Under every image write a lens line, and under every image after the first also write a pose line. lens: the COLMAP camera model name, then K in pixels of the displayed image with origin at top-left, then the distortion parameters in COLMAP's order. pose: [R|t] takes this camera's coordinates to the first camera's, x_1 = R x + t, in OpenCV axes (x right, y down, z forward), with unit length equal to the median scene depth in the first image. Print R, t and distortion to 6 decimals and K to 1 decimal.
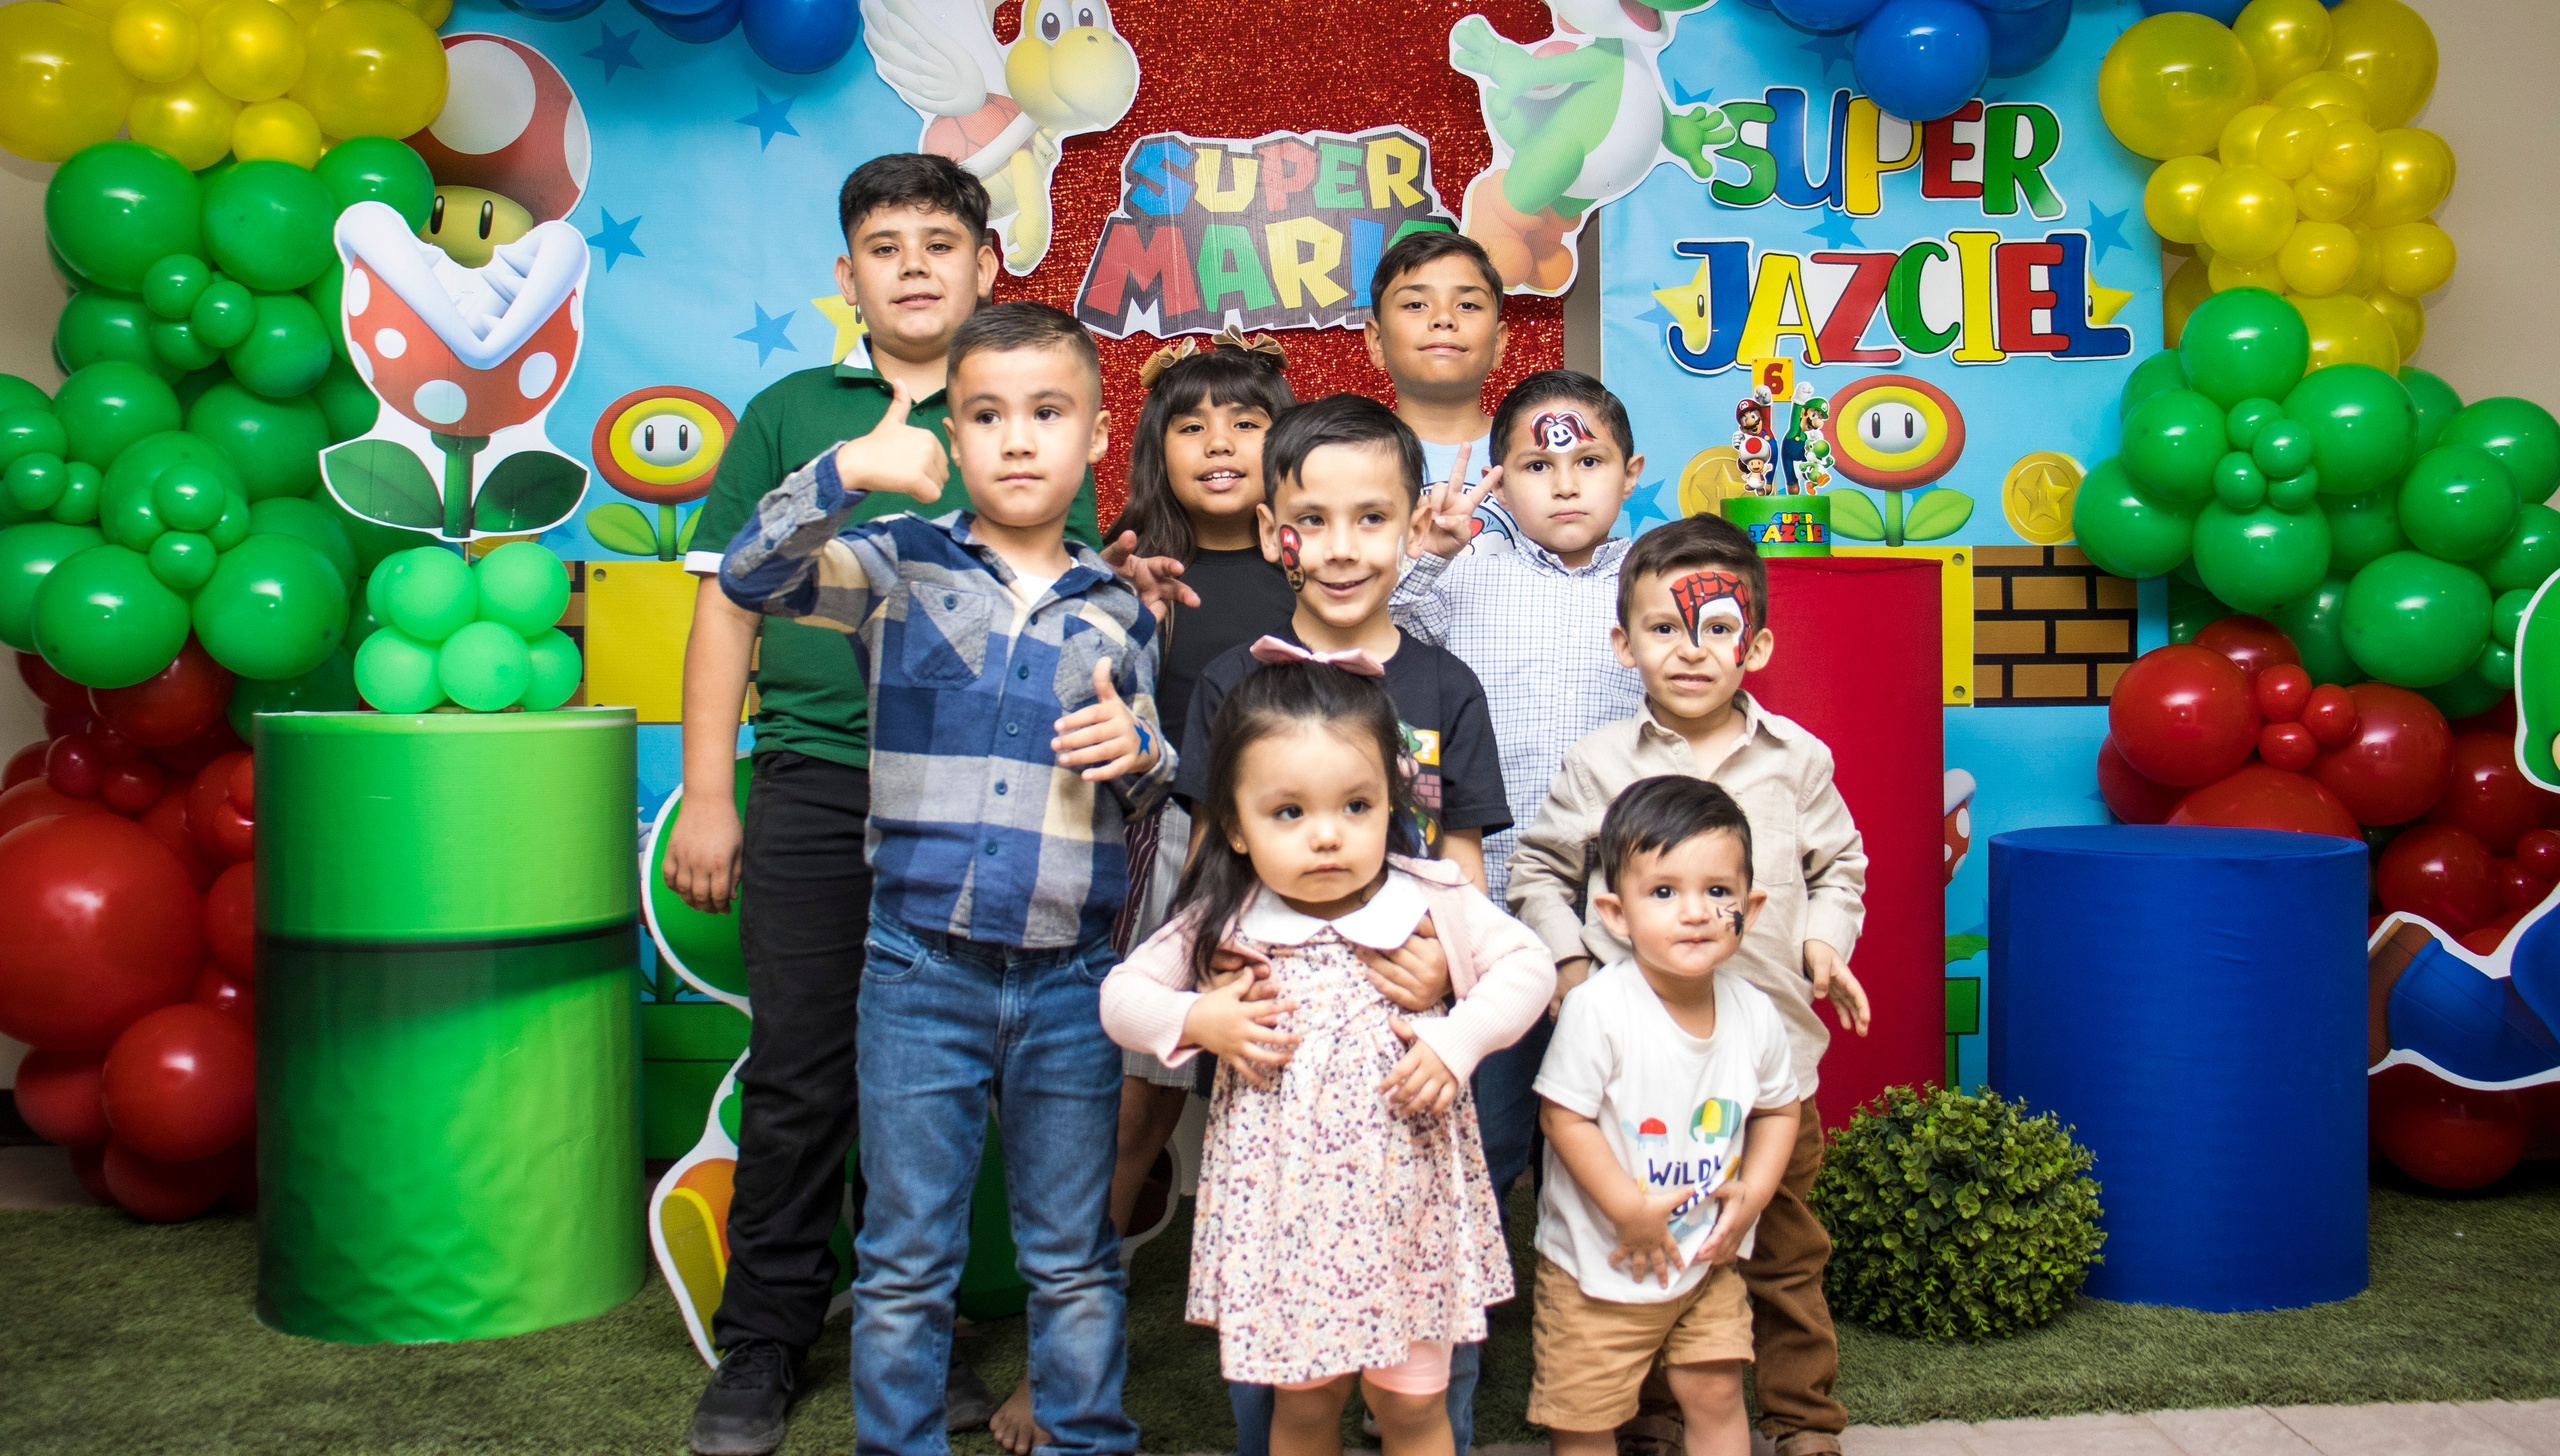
lens RADIAL K [[2371.5, 0, 1316.2], [0, 2371.5, 608.0], [0, 0, 1]] dist [-0.071616, 0.000000]
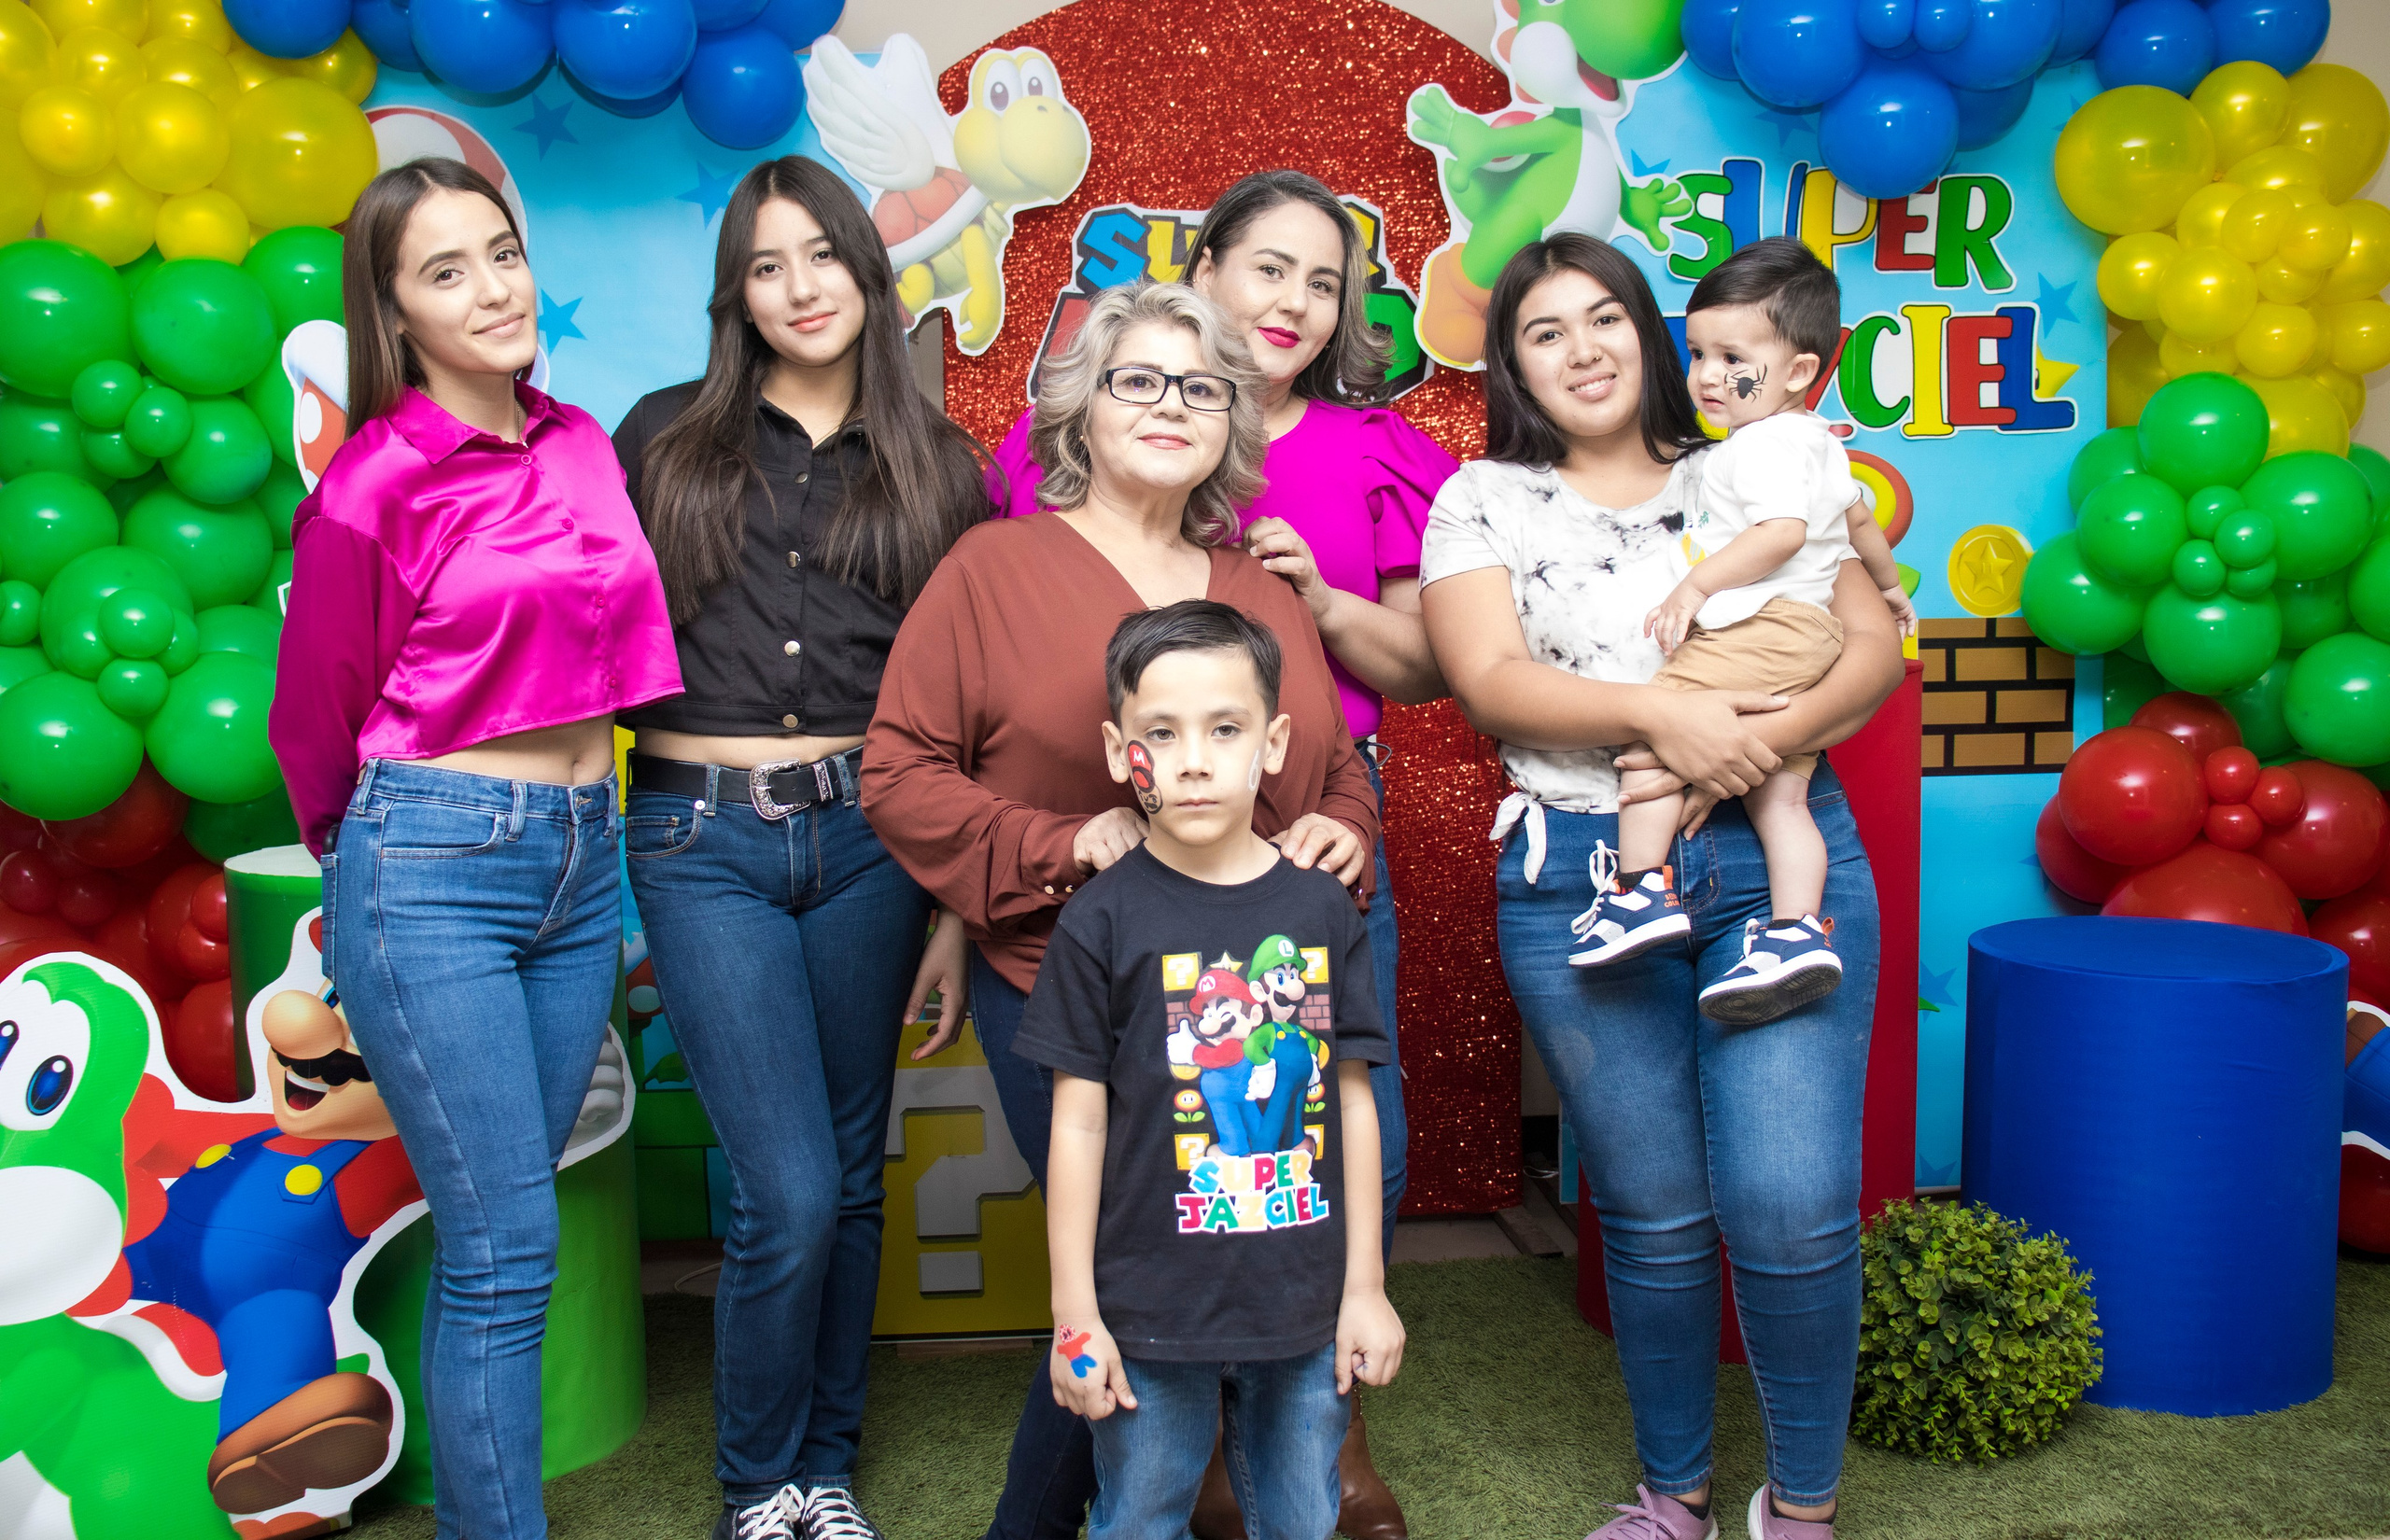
lens RADIAL K [[2187.4, 0, 1226.1], [0, 2187.4, 743.1], [0, 0, 1]] dist [-0.062997, 0.000000]
pose [[0.999016, -0.012283, 0.042606, -0.061231], [0.007967, 0.994953, 0.100030, -0.070432], [-0.043620, -0.099592, 0.994072, 0.078495]]
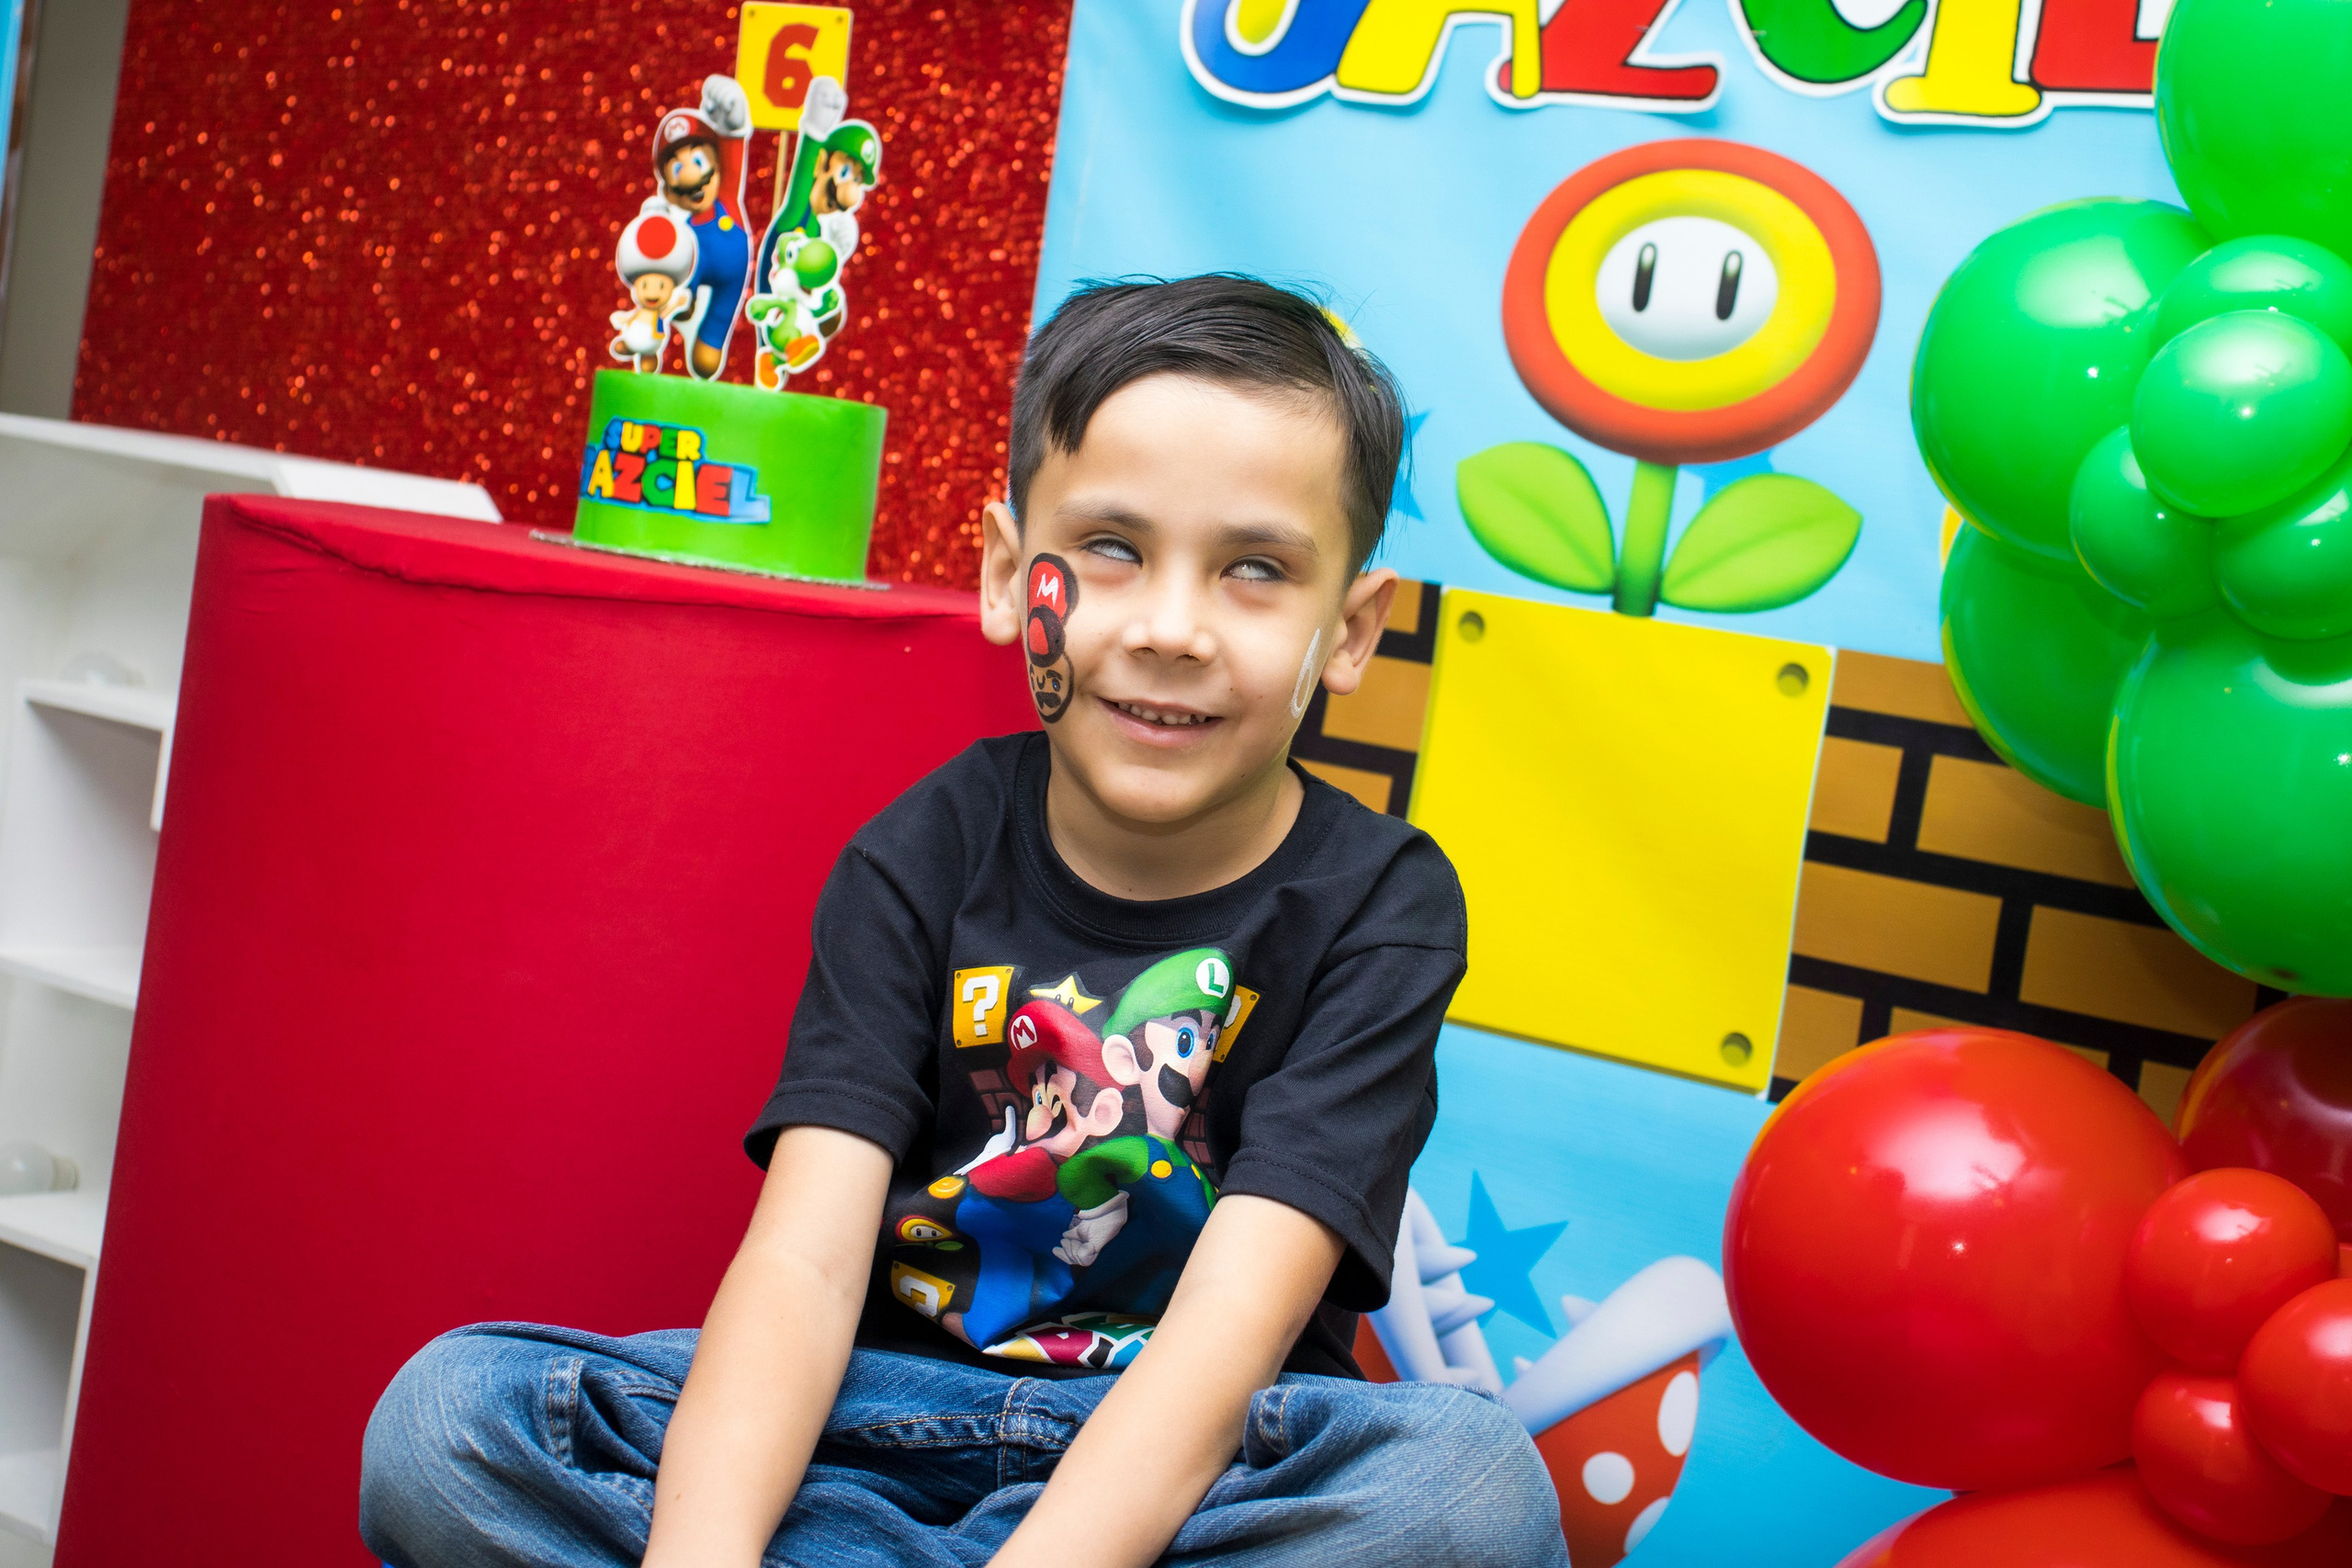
lens RADIAL K [[3616.1, 0, 1179.0], [0, 3616.1, 791.4], [0, 0, 1]] dist [0.124693, 0.000000]
pose [[0.791031, 0.170798, -0.587450, 0.530806], [-0.143055, 0.985257, 0.093827, -0.042622], [0.594815, 0.009817, 0.803802, 0.521256]]
